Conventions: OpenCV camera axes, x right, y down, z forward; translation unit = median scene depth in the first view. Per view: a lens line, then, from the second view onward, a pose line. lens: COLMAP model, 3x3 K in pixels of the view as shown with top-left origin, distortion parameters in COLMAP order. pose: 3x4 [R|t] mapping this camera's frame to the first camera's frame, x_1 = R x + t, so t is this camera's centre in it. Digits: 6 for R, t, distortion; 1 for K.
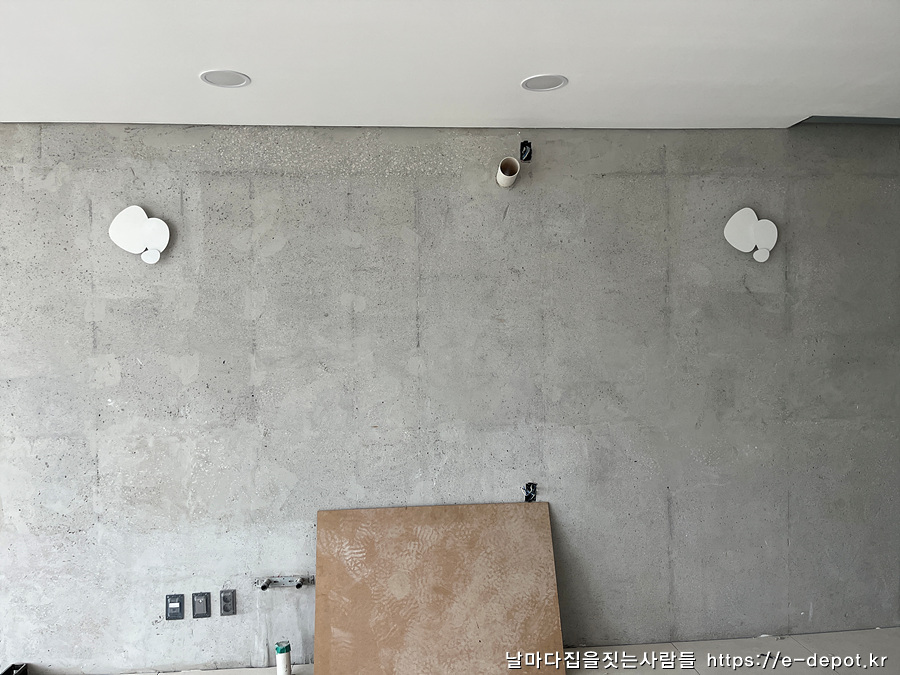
lens RADIAL K [[693.0, 0, 446.4], [0, 693.0, 336.2], [0, 0, 1]] dist [0.044161, -0.038989]
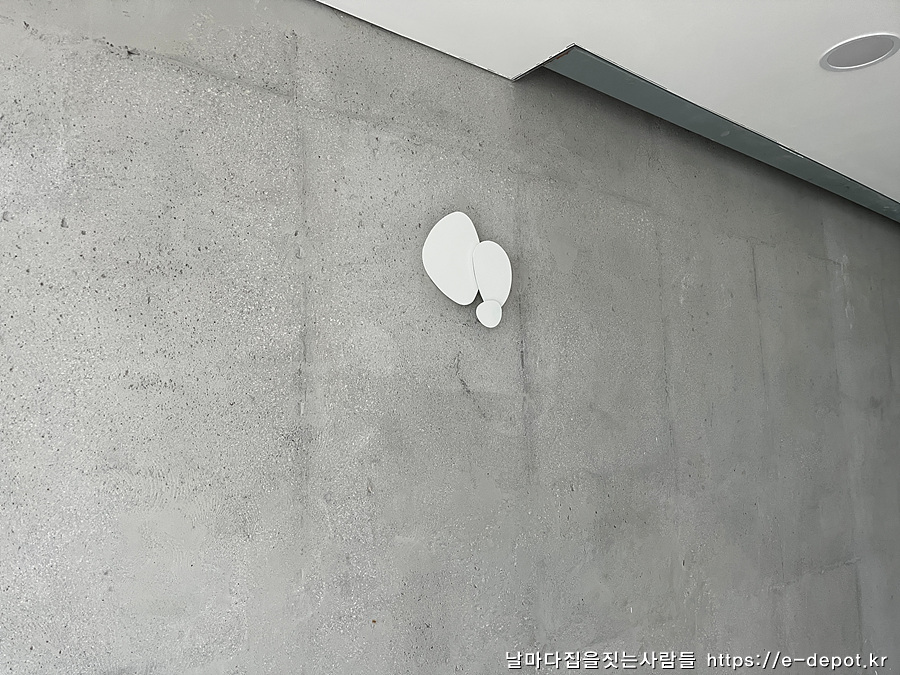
lens RADIAL K [[693.0, 0, 452.0], [0, 693.0, 336.6], [0, 0, 1]] dist [0.044161, -0.038989]
pose [[0.819650, 0.057850, 0.569936, 0.161585], [0.037878, 0.987238, -0.154681, -0.028140], [-0.571611, 0.148372, 0.806999, 0.630096]]
